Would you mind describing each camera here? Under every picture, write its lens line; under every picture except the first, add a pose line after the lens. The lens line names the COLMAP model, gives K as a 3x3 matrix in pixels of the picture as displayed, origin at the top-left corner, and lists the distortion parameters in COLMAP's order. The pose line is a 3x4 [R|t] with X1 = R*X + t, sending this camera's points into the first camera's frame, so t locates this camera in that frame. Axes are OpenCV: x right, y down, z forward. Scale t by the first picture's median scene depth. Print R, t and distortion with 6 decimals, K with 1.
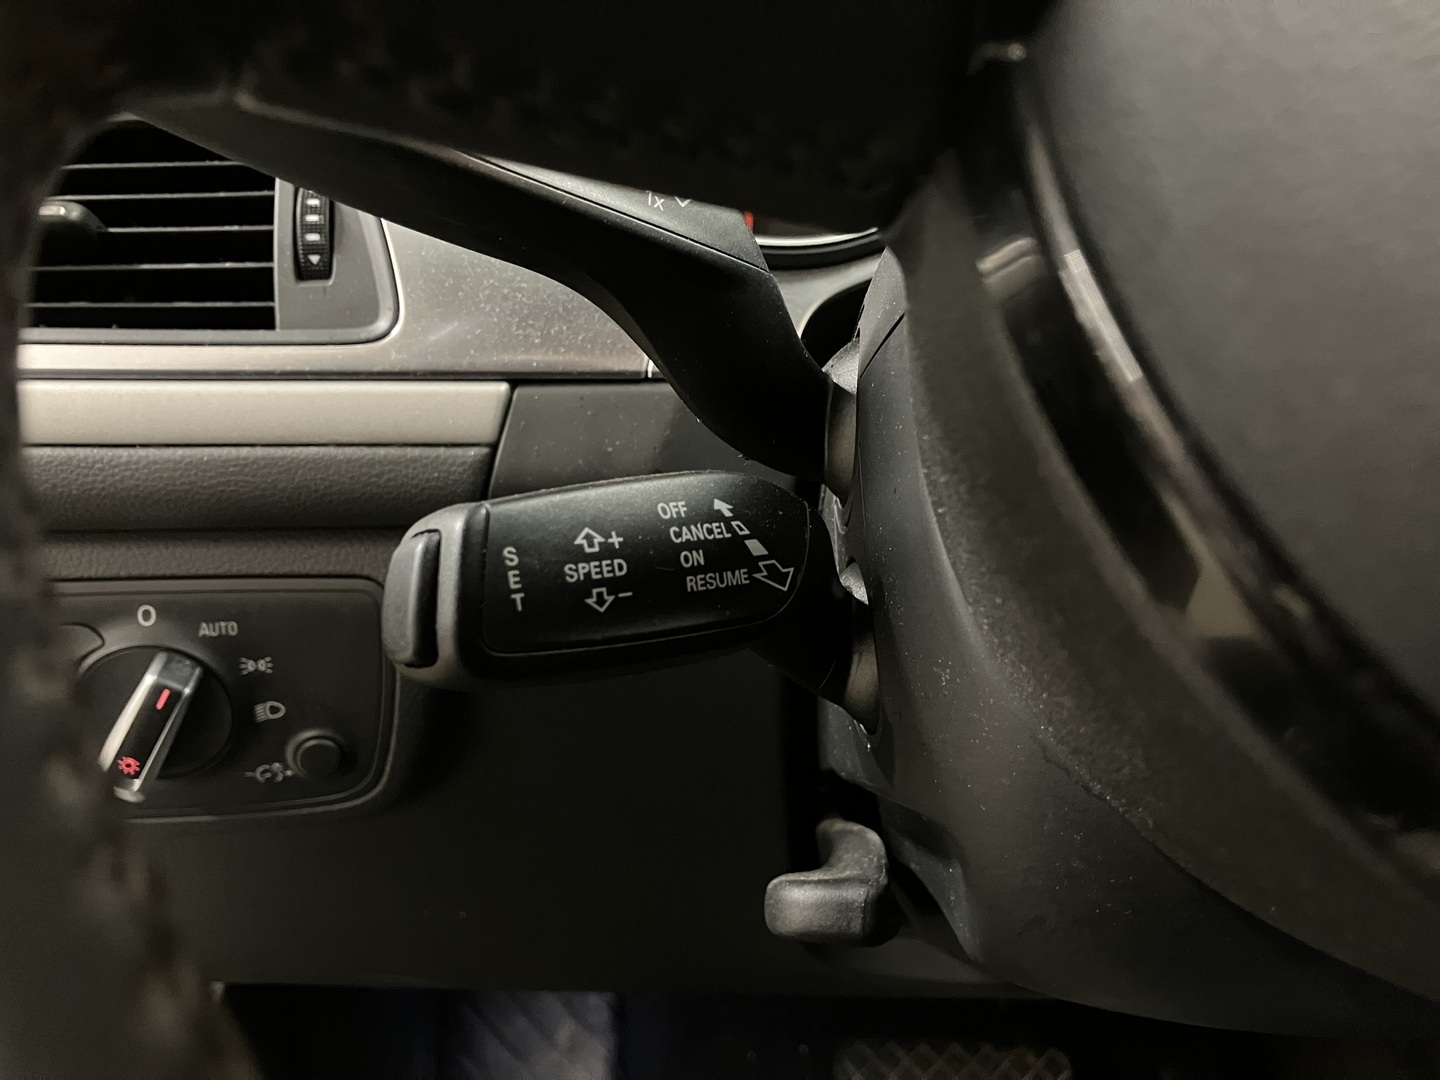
lens RADIAL K [[1210.0, 0, 714.5], [0, 1210.0, 529.6], [0, 0, 1]] dist [0.006221, 0.006180]
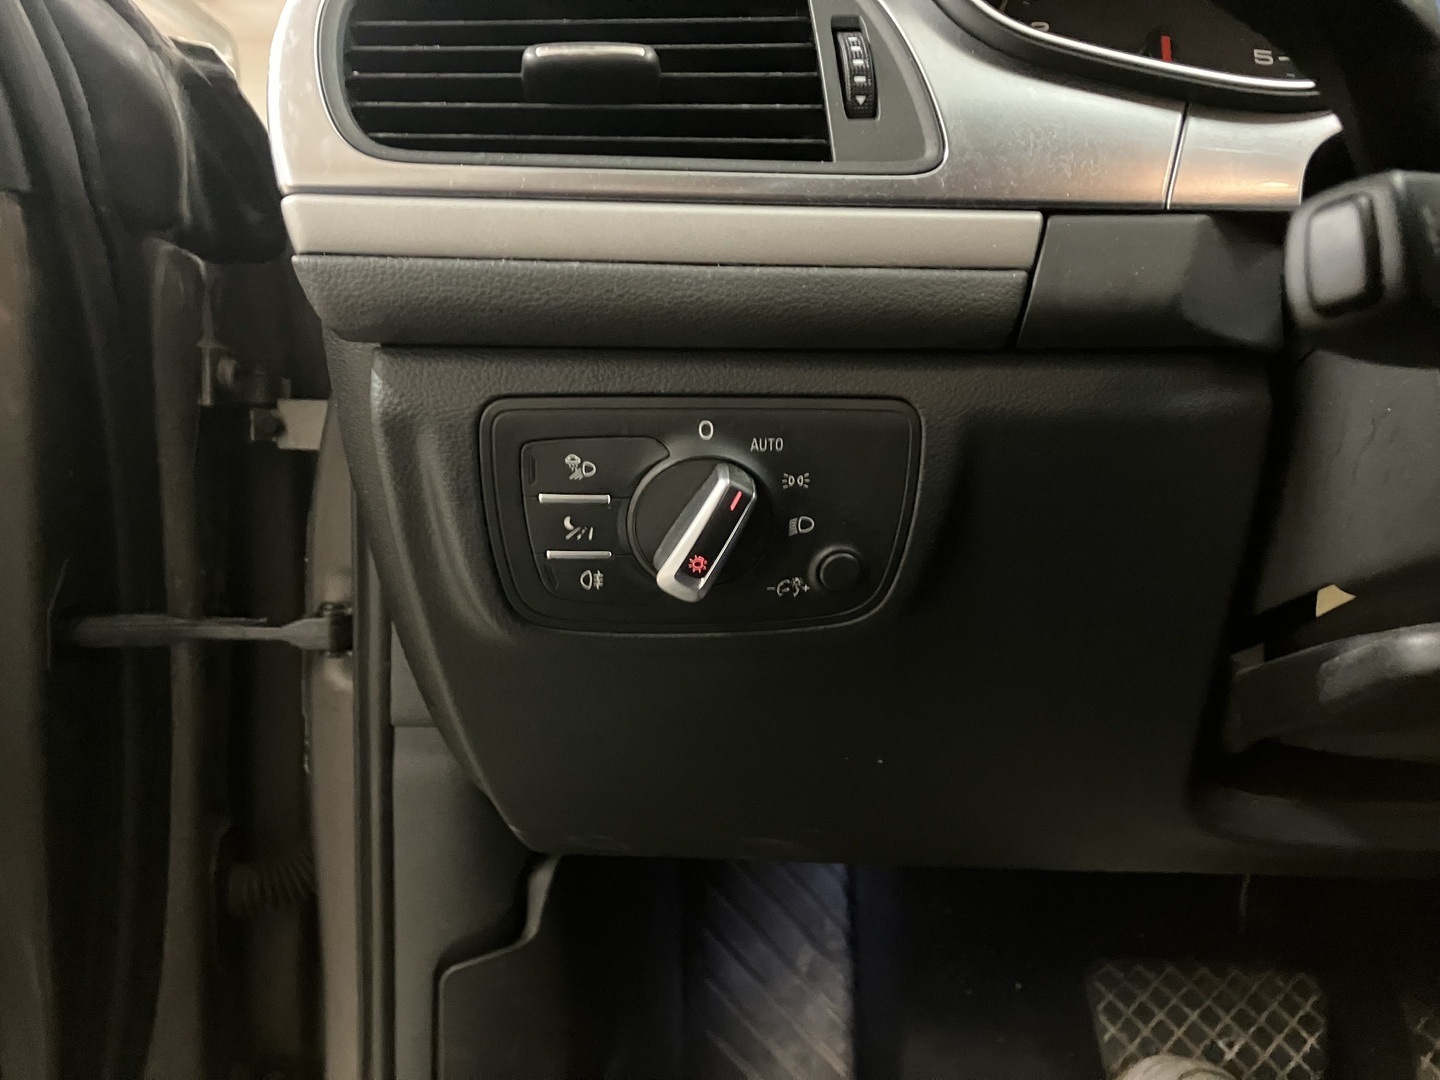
lens RADIAL K [[1210.0, 0, 723.7], [0, 1210.0, 548.9], [0, 0, 1]] dist [0.006221, 0.006180]
pose [[0.999593, 0.001970, -0.028465, -0.421450], [-0.002063, 0.999993, -0.003256, 0.180920], [0.028459, 0.003313, 0.999589, -0.080945]]
